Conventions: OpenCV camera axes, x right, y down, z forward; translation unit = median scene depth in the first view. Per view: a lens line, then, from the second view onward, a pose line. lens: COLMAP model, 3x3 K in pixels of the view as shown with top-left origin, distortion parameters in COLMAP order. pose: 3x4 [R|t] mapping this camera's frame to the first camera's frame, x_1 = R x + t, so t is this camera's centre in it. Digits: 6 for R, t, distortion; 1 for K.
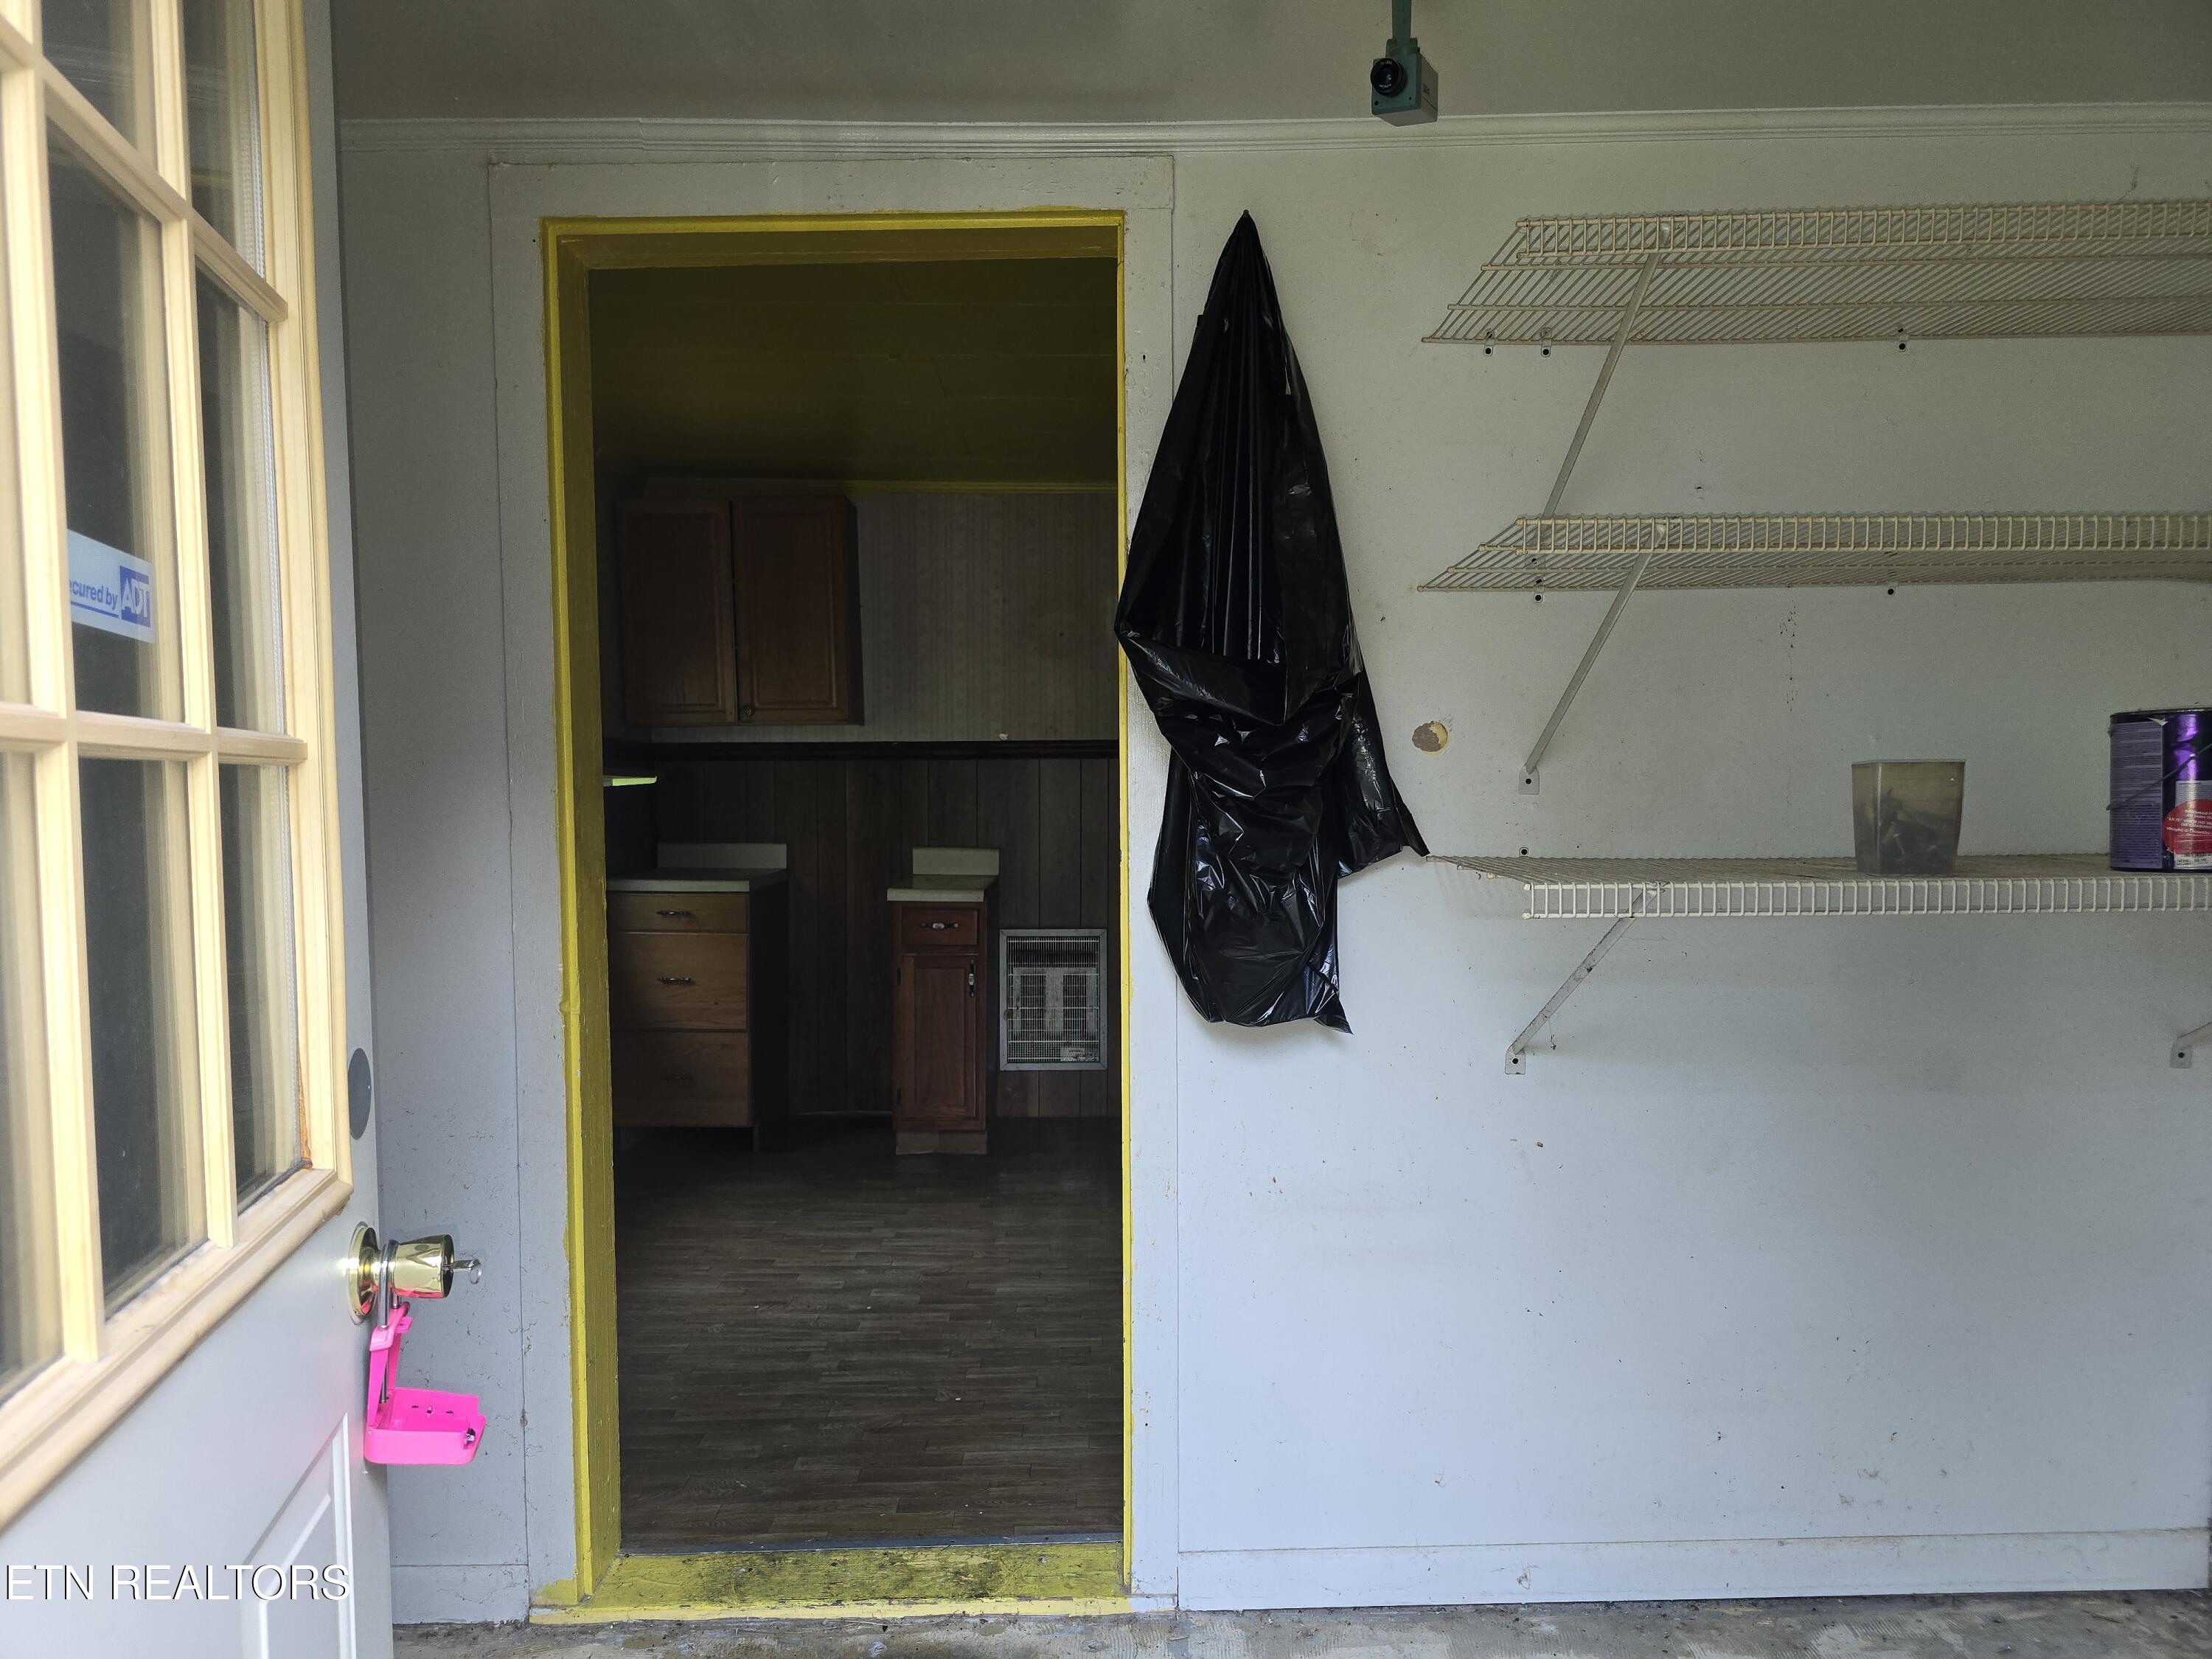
lens RADIAL K [[1477.6, 0, 1102.9], [0, 1477.6, 825.8], [0, 0, 1]] dist [0.006772, -0.009151]
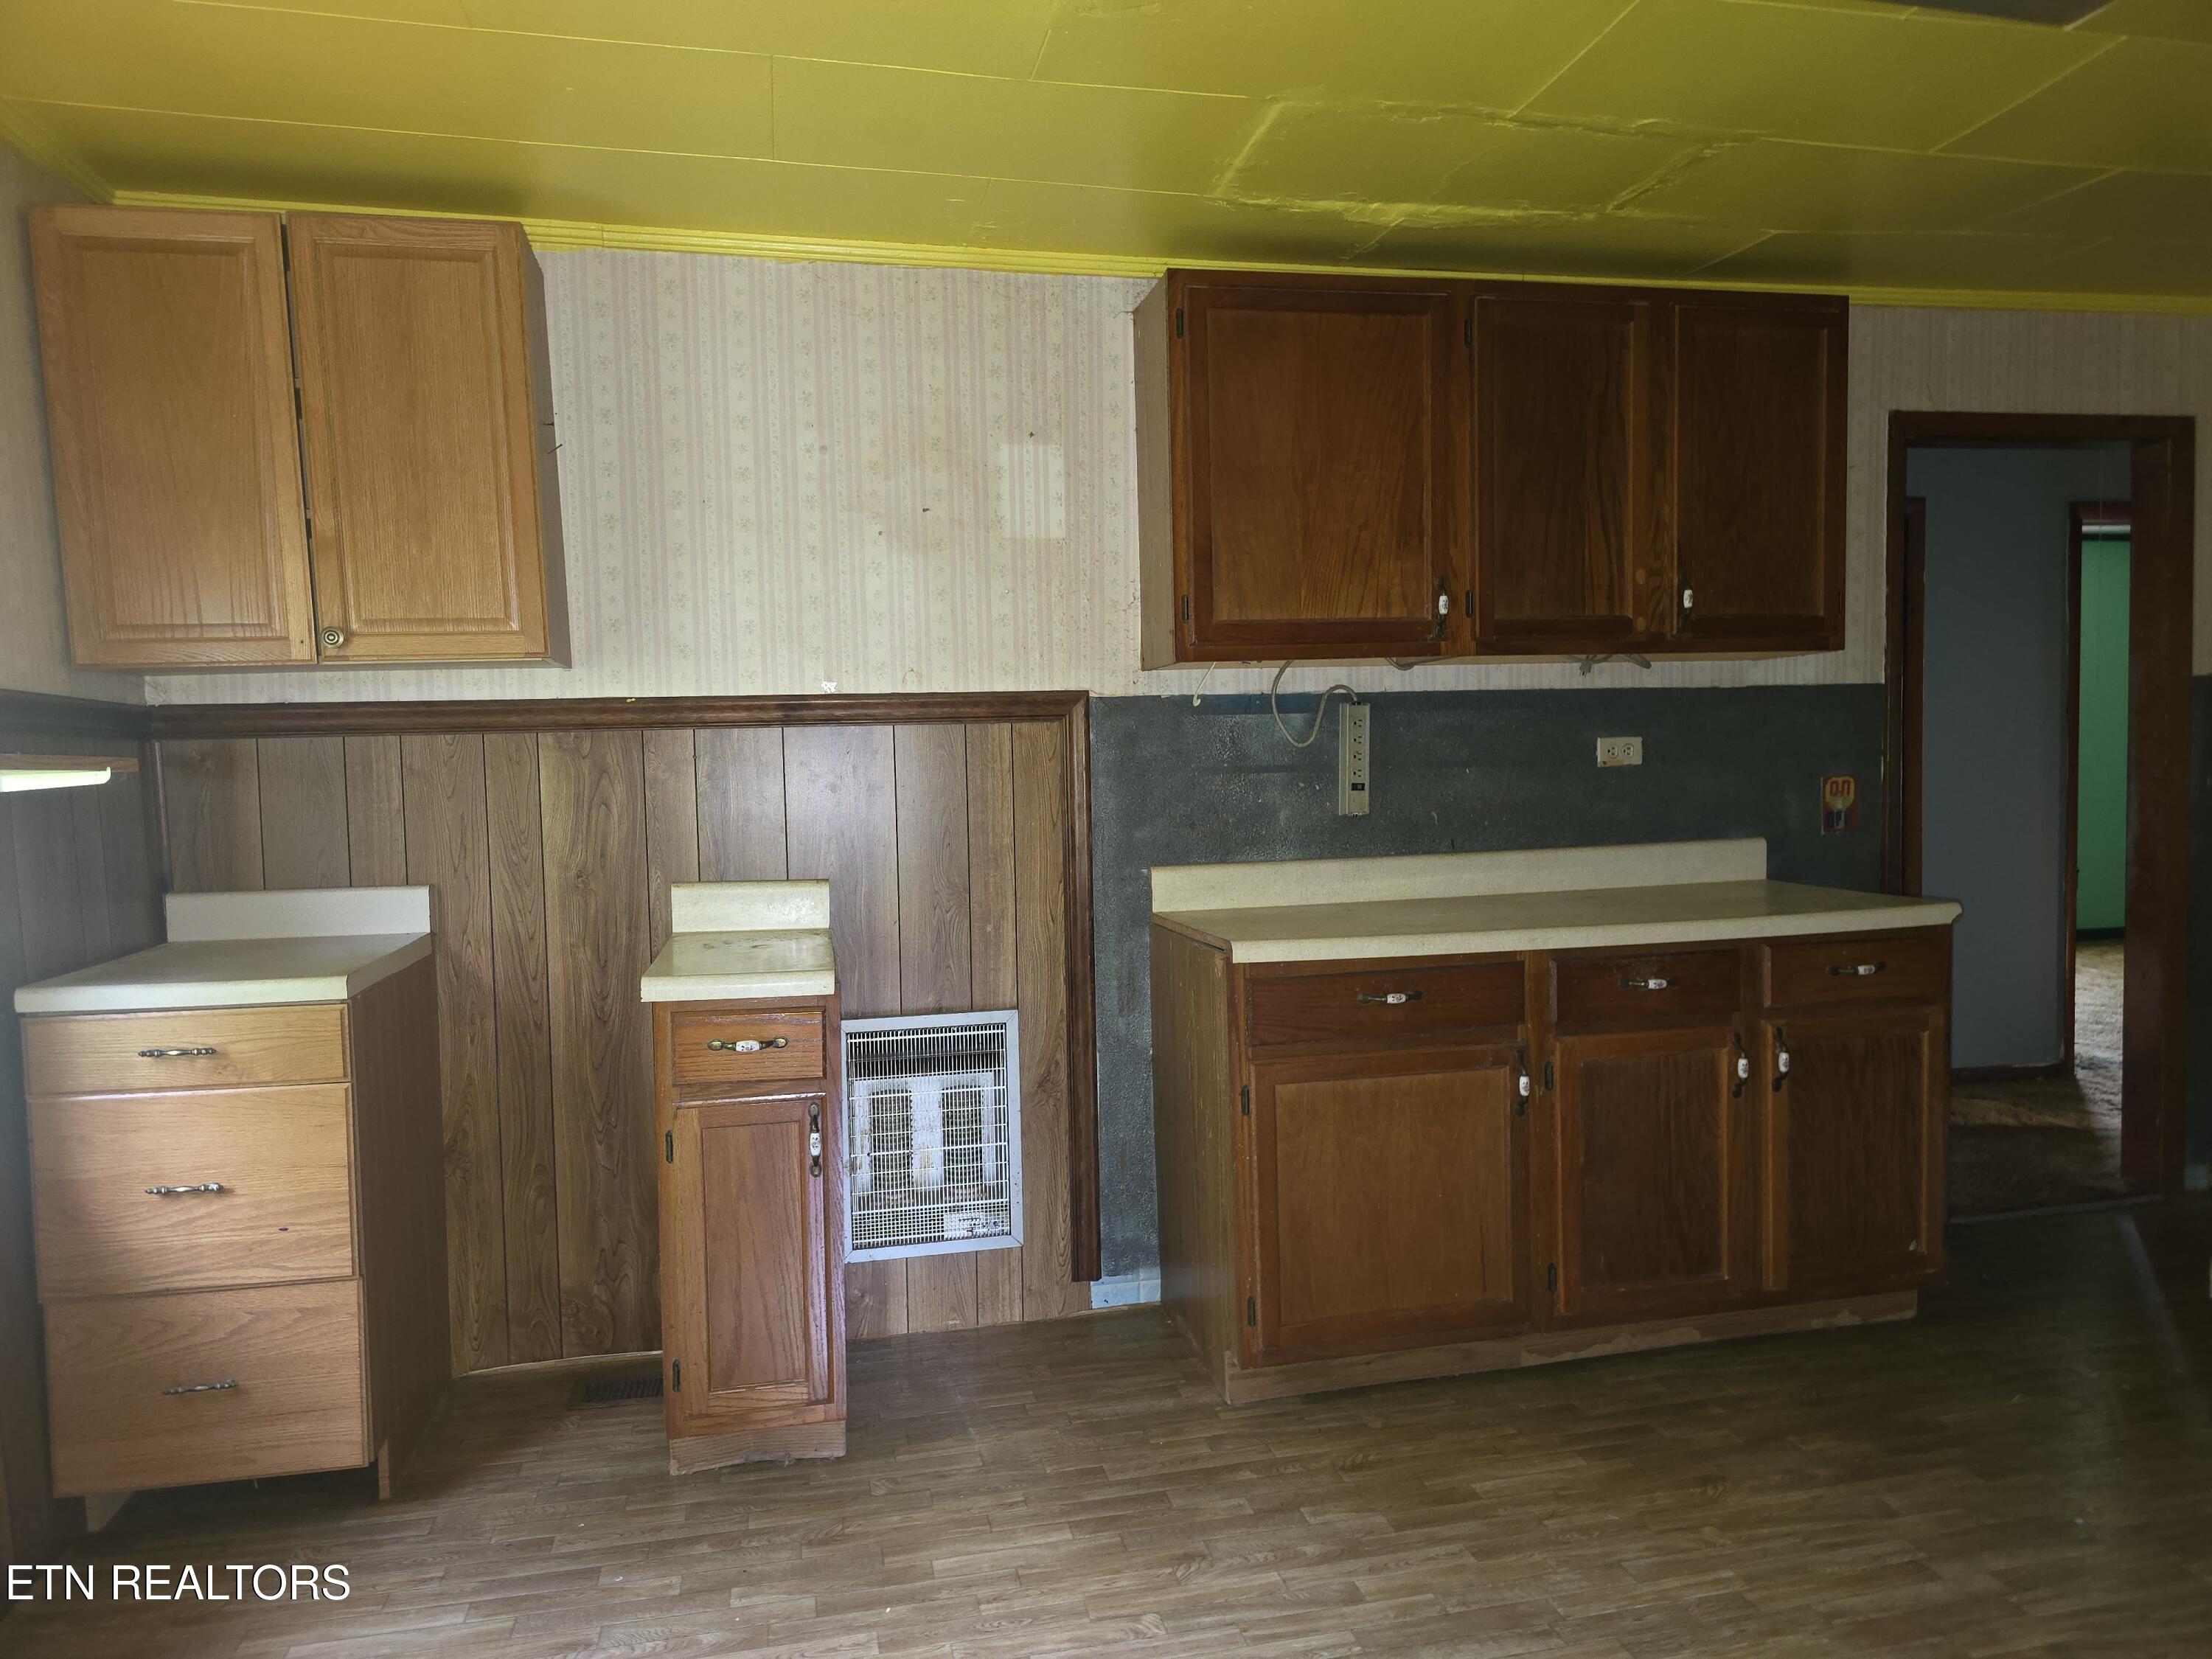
lens RADIAL K [[1477.6, 0, 1113.0], [0, 1477.6, 838.7], [0, 0, 1]] dist [0.006772, -0.009151]
pose [[0.975795, -0.030053, 0.216613, -0.085788], [0.024984, 0.999347, 0.026104, -0.013711], [-0.217256, -0.020060, 0.975908, 0.416067]]
